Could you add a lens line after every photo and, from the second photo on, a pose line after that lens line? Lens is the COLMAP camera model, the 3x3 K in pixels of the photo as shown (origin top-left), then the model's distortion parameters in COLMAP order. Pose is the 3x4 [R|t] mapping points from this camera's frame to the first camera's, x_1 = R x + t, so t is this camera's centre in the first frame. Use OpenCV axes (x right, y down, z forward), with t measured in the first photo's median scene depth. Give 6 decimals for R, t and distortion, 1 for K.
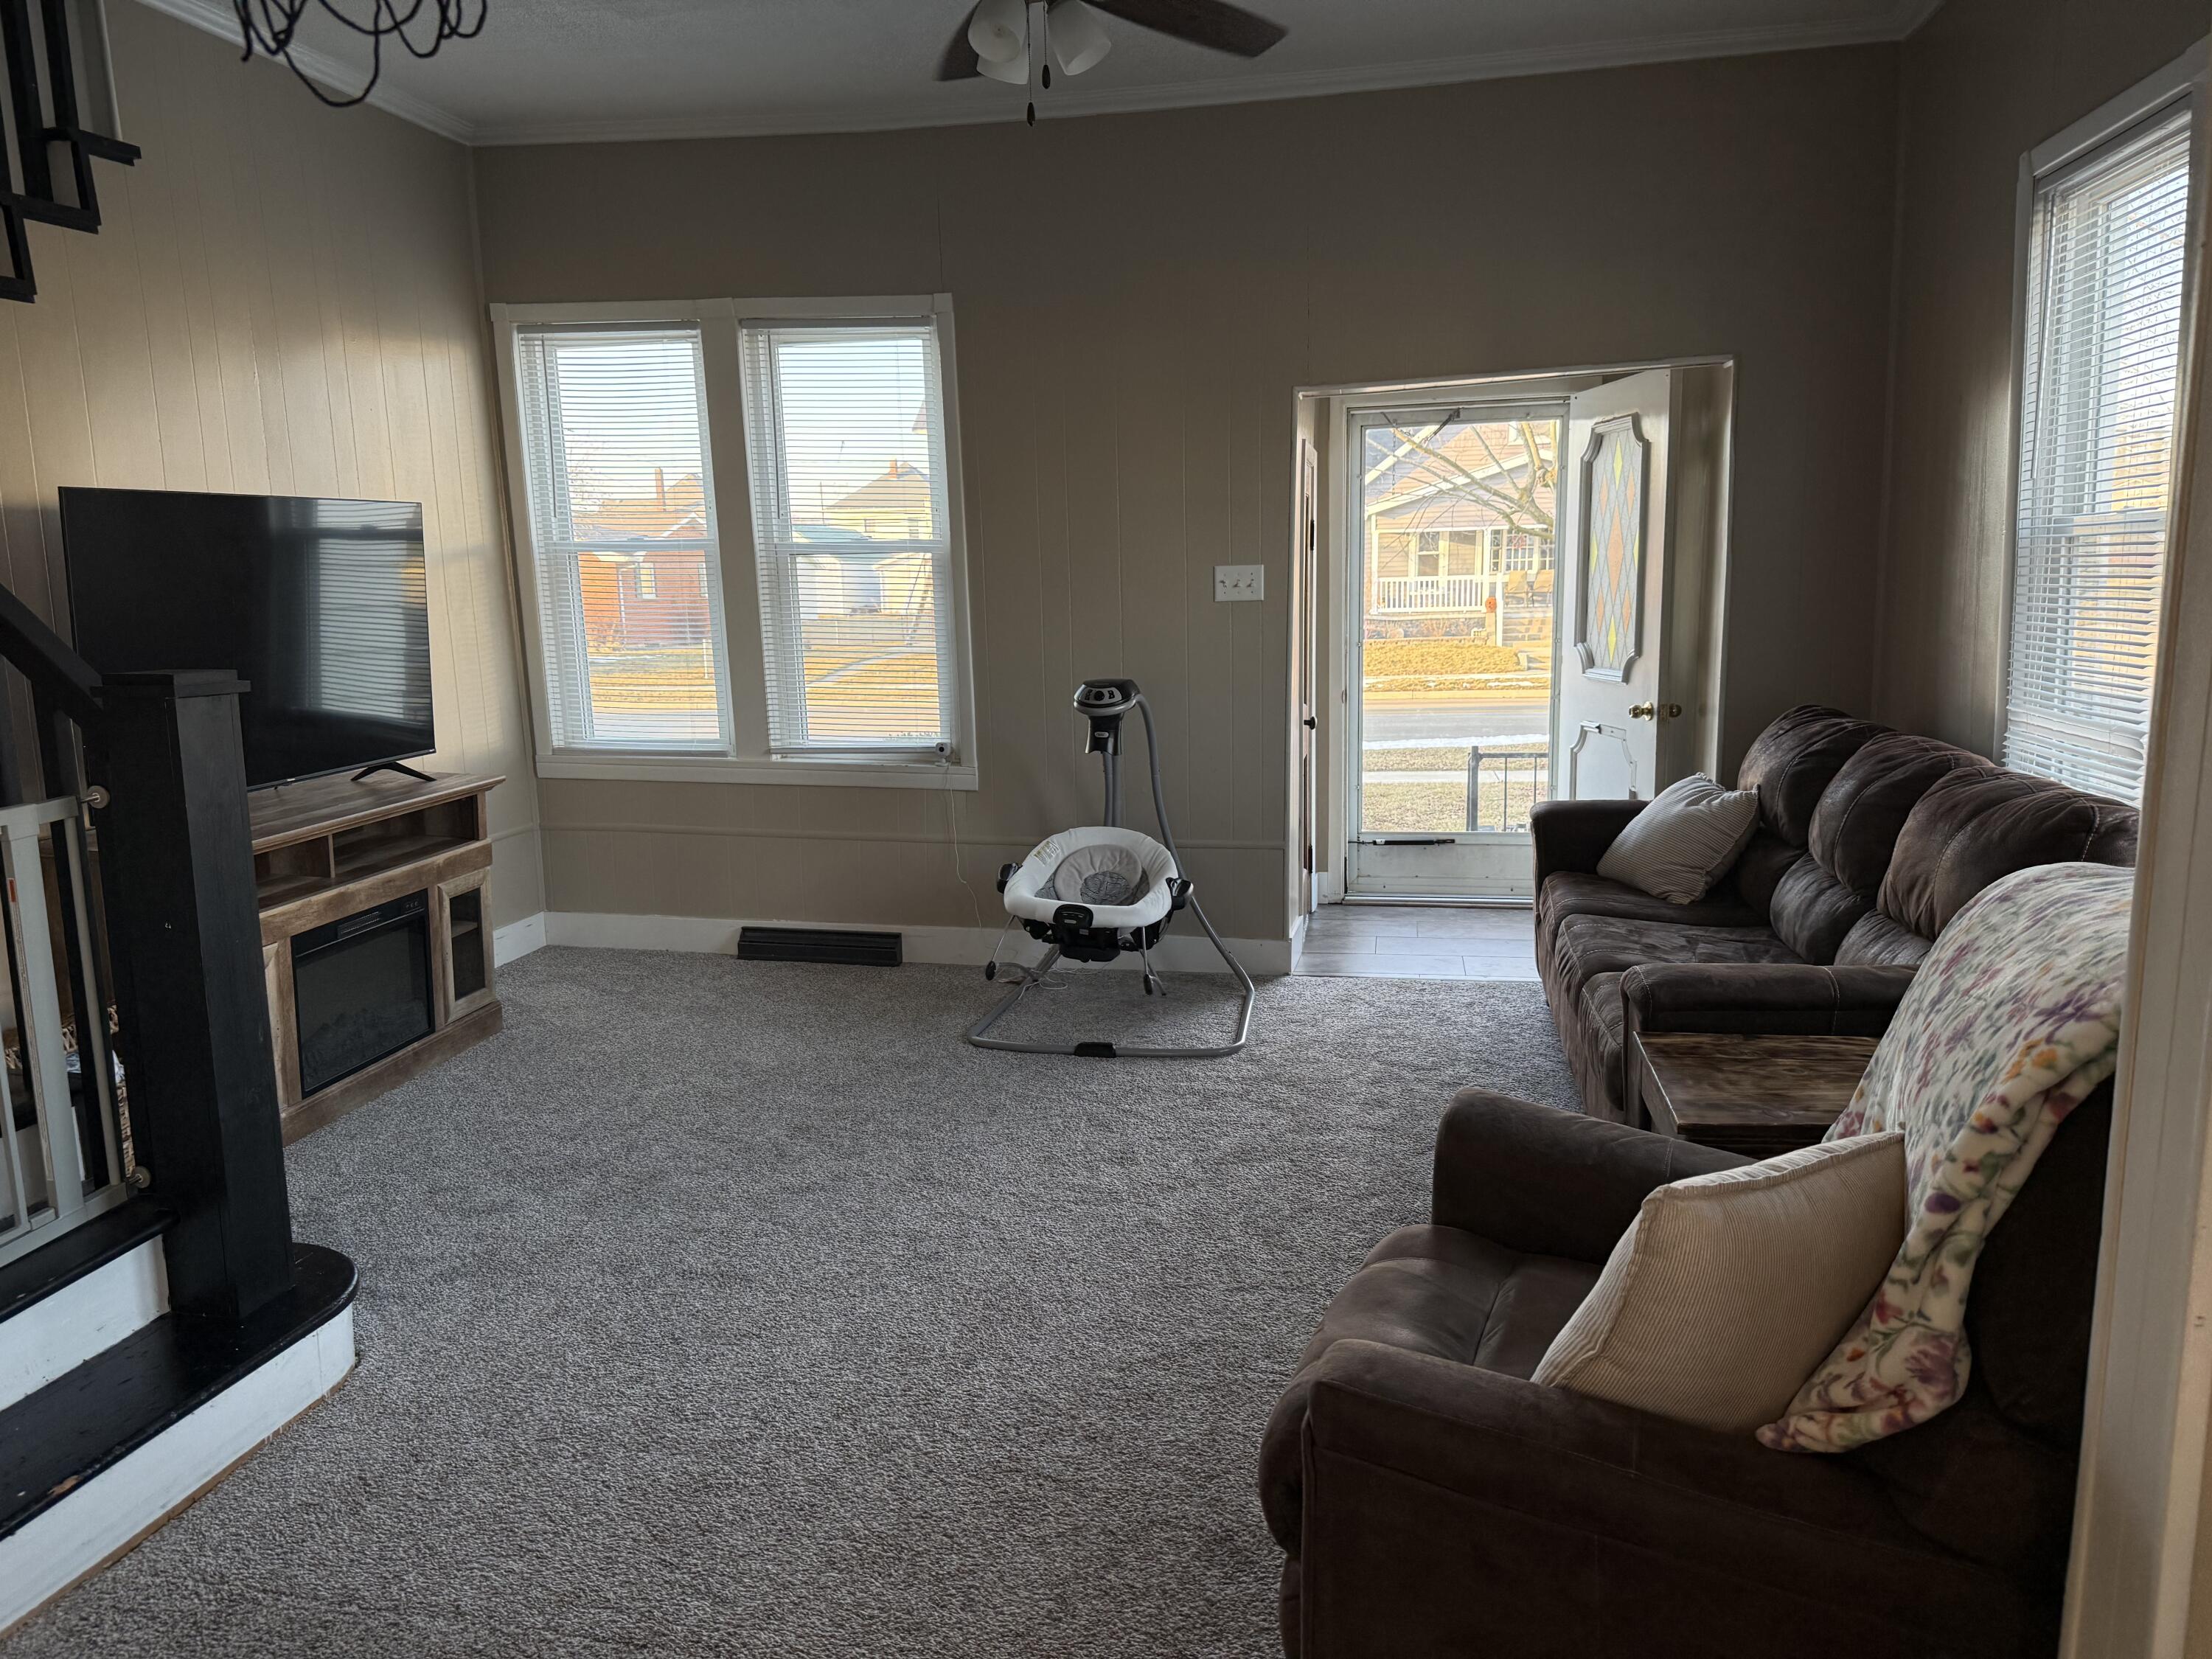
lens RADIAL K [[1562.7, 0, 1088.1], [0, 1562.7, 837.0], [0, 0, 1]] dist [0.071876, -0.083461]
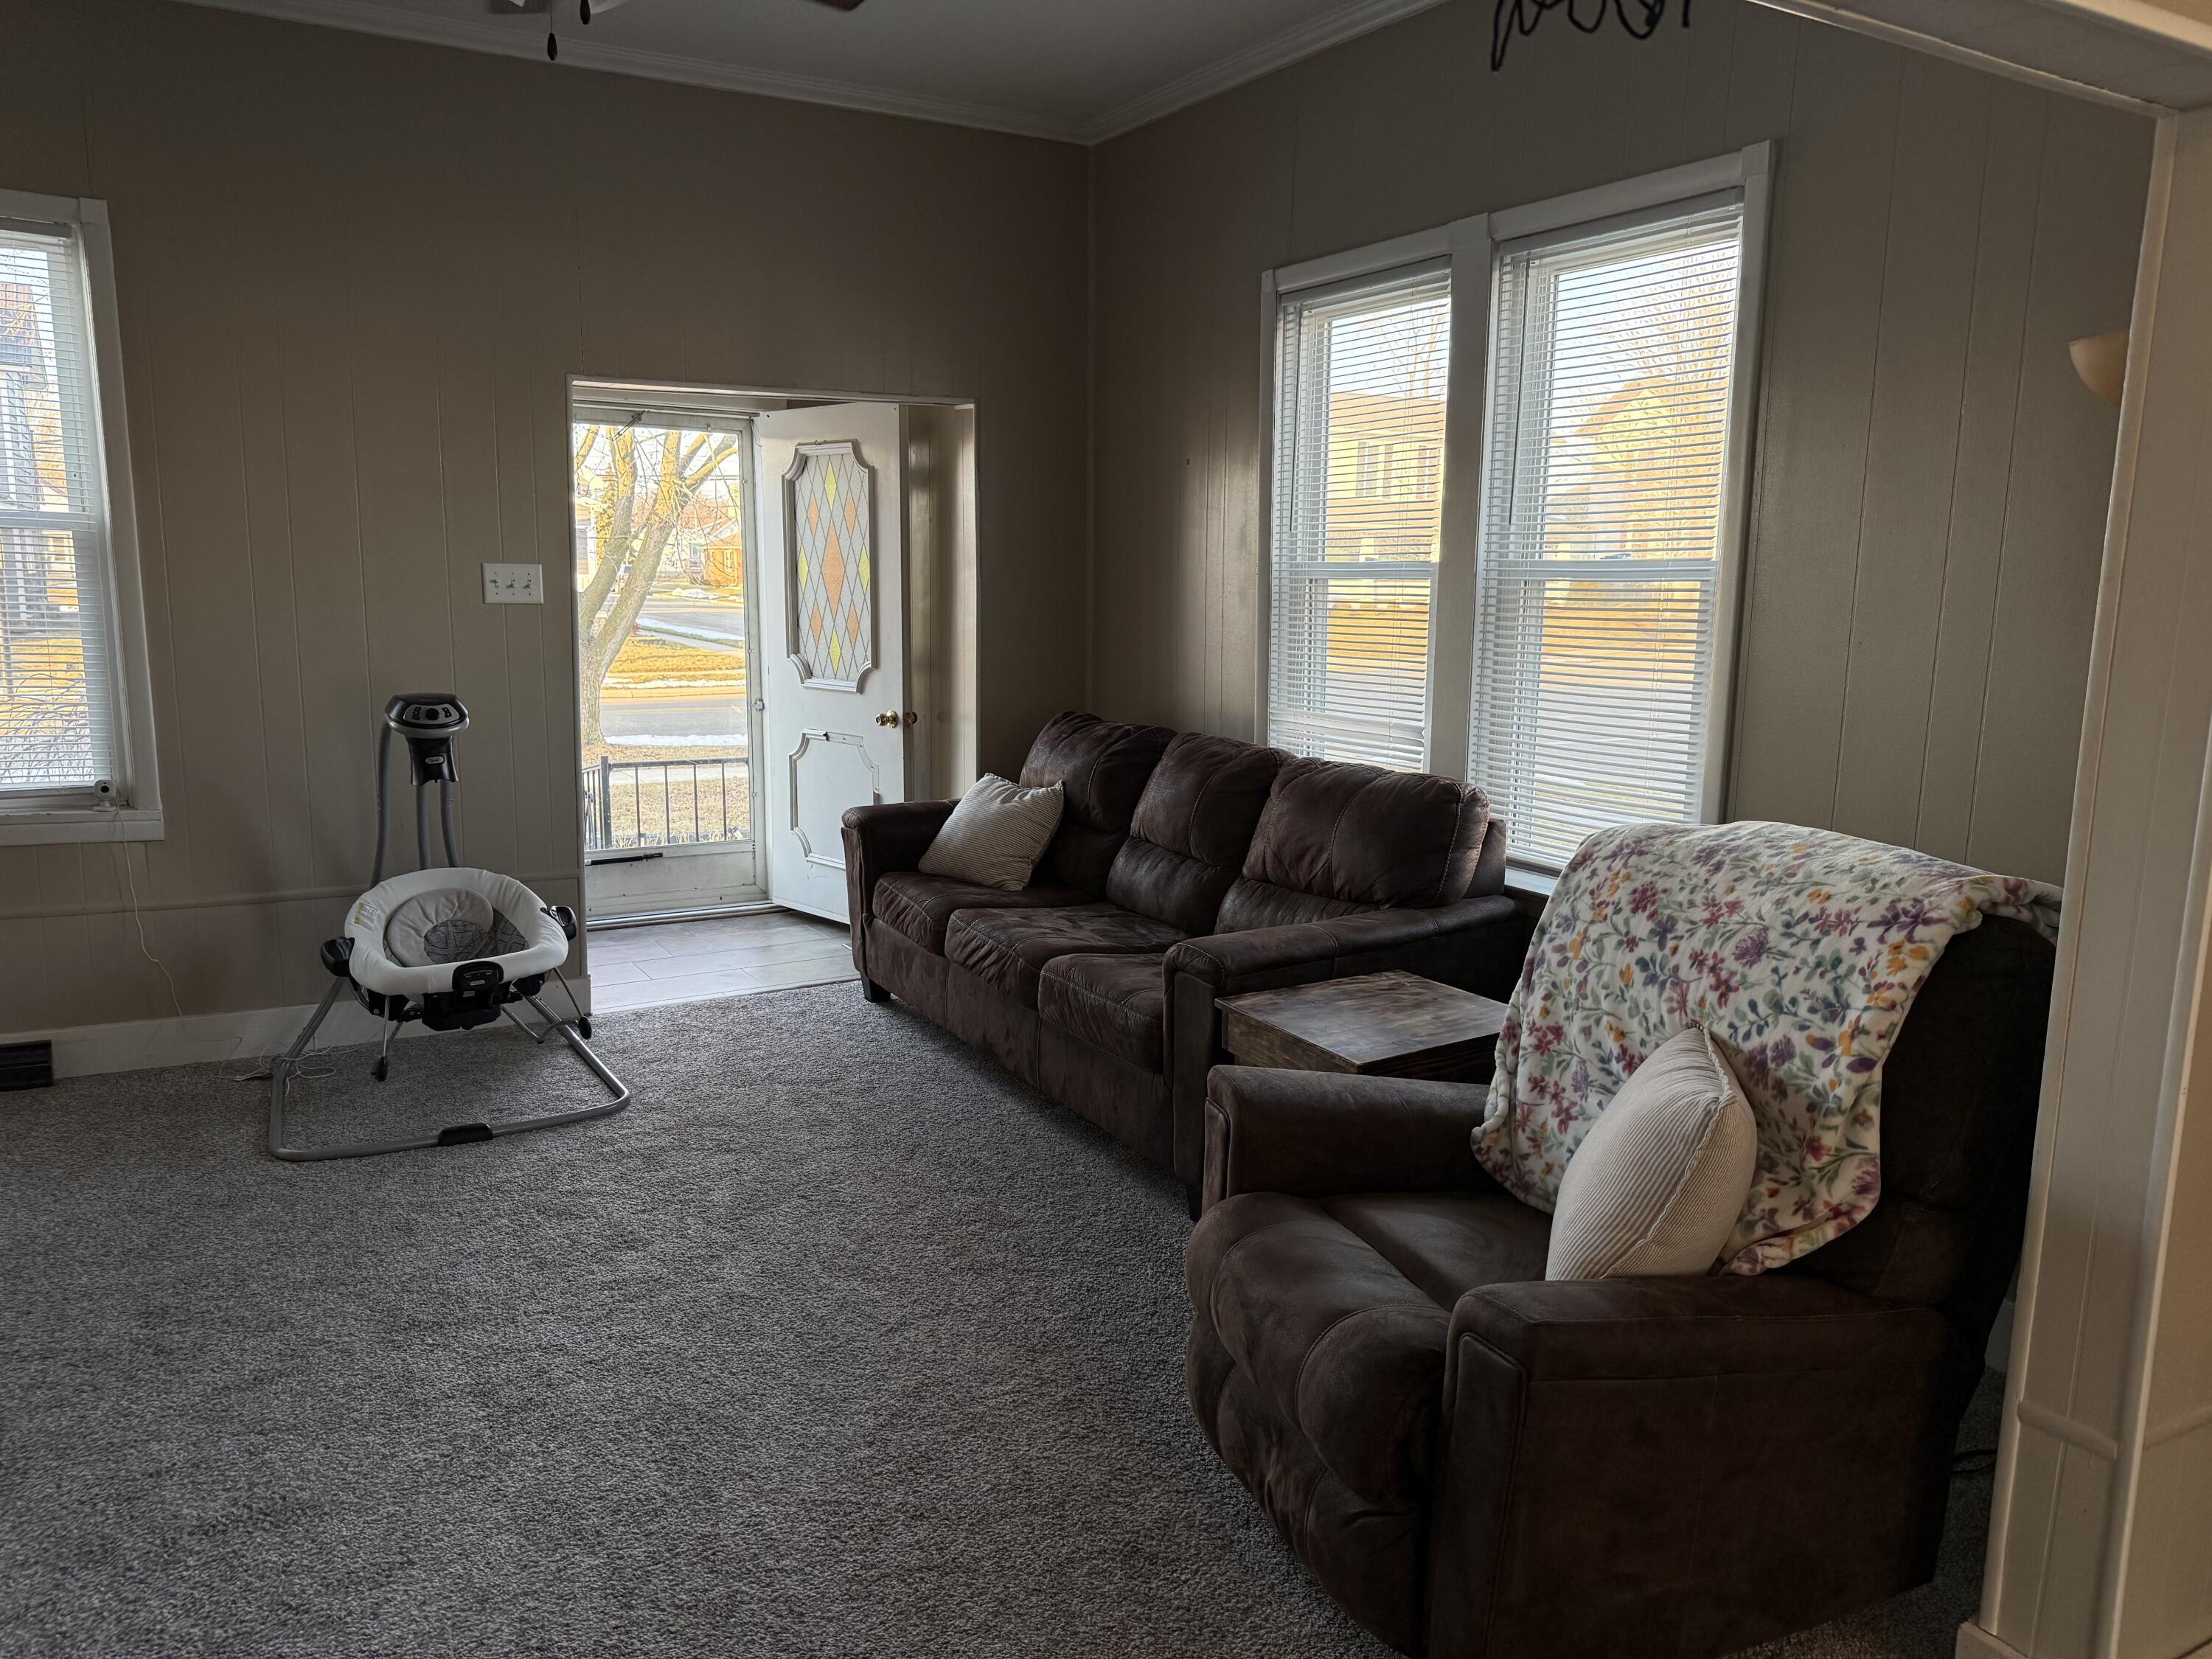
lens RADIAL K [[1562.7, 0, 1094.6], [0, 1562.7, 825.3], [0, 0, 1]] dist [0.071876, -0.083461]
pose [[0.744679, -0.071368, 0.663596, -0.297850], [0.077217, 0.996802, 0.020551, -0.021473], [-0.662941, 0.035937, 0.747809, 0.129220]]
